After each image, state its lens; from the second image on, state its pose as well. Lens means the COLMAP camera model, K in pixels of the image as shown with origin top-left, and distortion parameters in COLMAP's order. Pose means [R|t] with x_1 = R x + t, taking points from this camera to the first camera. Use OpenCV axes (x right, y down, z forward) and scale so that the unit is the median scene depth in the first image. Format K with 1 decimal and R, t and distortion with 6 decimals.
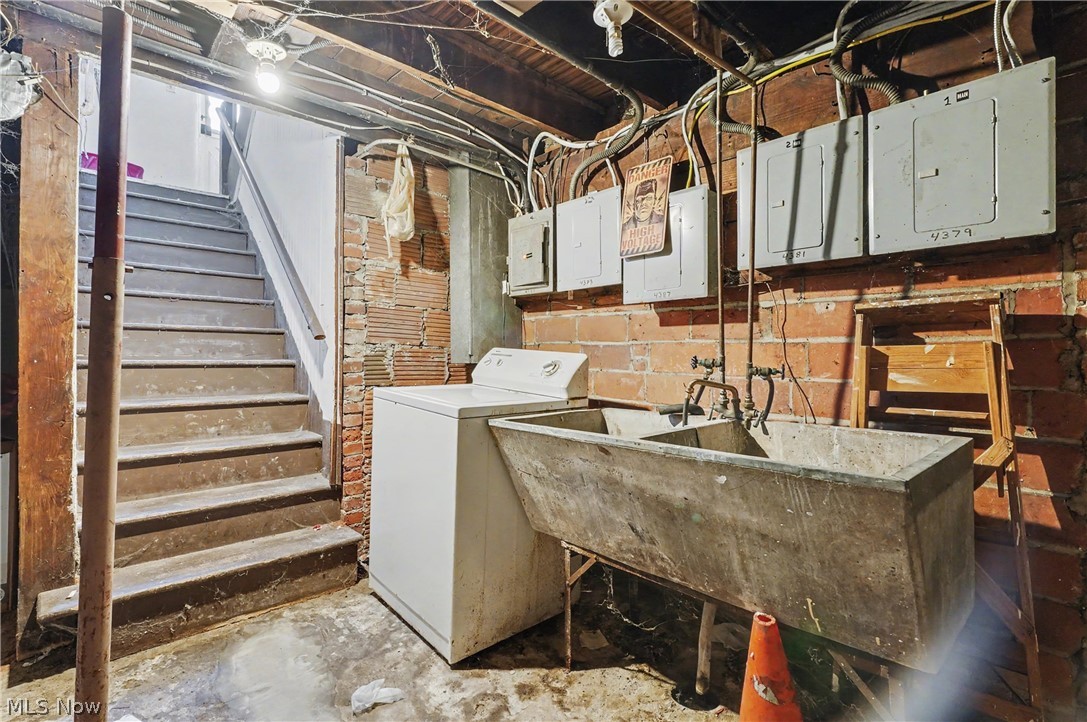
lens RADIAL K [[503.9, 0, 548.2], [0, 503.9, 350.0], [0, 0, 1]] dist [-0.003342, 0.000203]
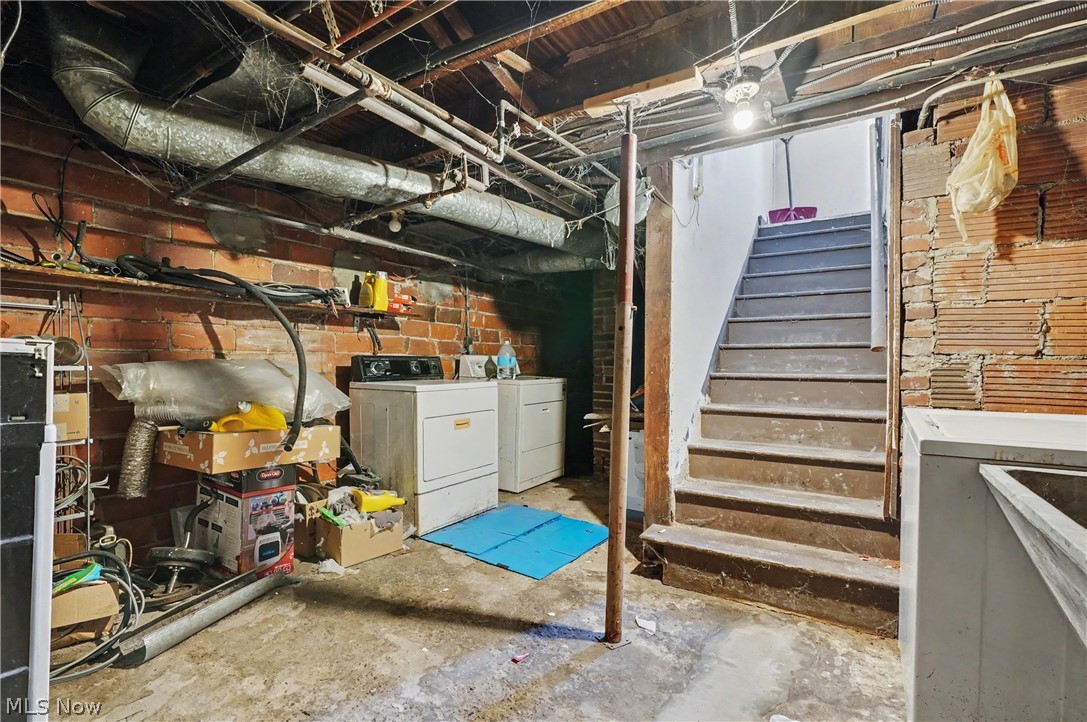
lens RADIAL K [[503.9, 0, 546.3], [0, 503.9, 368.4], [0, 0, 1]] dist [-0.003342, 0.000203]
pose [[0.252588, -0.004135, -0.967565, 0.266908], [0.005878, 0.999979, -0.002739, 0.008186], [0.967556, -0.004995, 0.252607, 0.203008]]
